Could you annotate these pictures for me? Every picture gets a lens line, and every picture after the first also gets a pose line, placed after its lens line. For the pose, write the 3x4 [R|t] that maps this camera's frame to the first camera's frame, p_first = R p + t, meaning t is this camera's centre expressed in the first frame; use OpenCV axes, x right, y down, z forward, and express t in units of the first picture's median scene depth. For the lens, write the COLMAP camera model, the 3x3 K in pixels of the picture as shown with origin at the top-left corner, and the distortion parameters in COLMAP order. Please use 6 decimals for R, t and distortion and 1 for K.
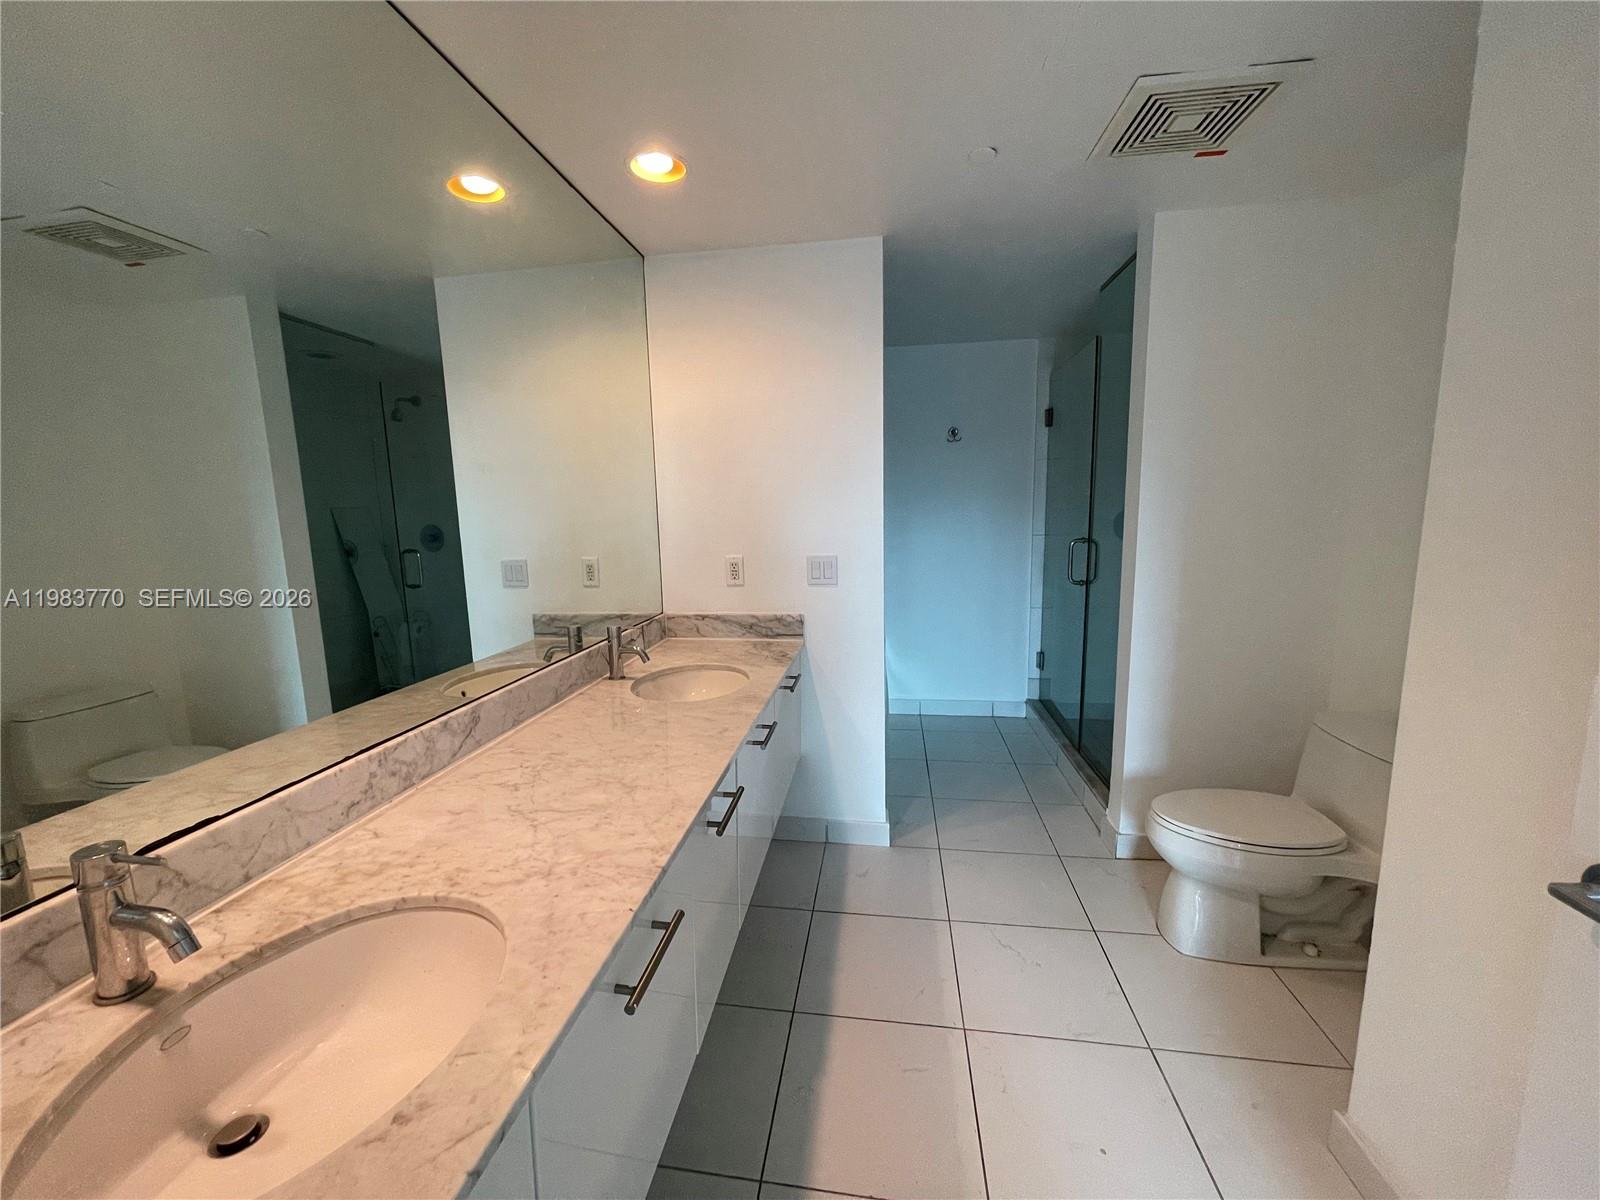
lens RADIAL K [[649.1, 0, 795.4], [0, 649.1, 601.2], [0, 0, 1]] dist [-0.002165, 0.000125]
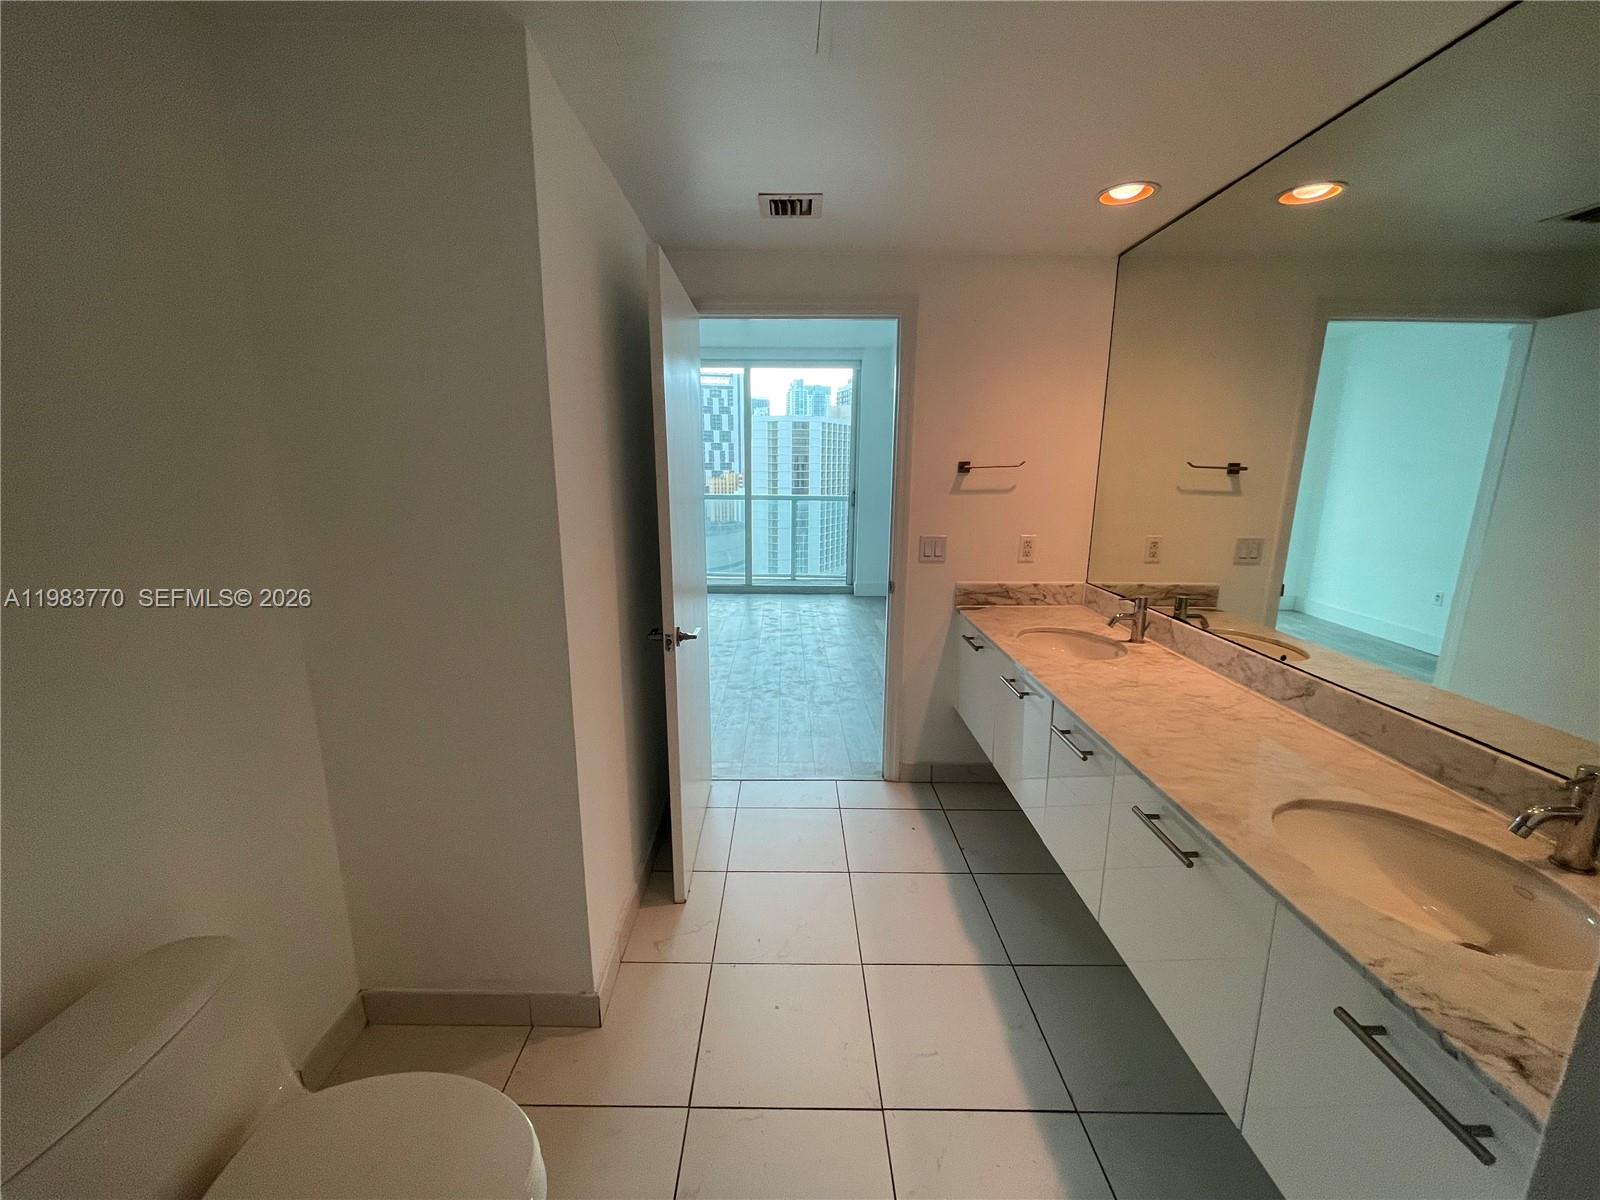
lens RADIAL K [[649.1, 0, 790.6], [0, 649.1, 602.3], [0, 0, 1]] dist [-0.002165, 0.000125]
pose [[-0.988893, 0.042581, -0.142401, 0.642549], [-0.009793, 0.937336, 0.348288, -0.398676], [0.148308, 0.345814, -0.926508, 2.104971]]
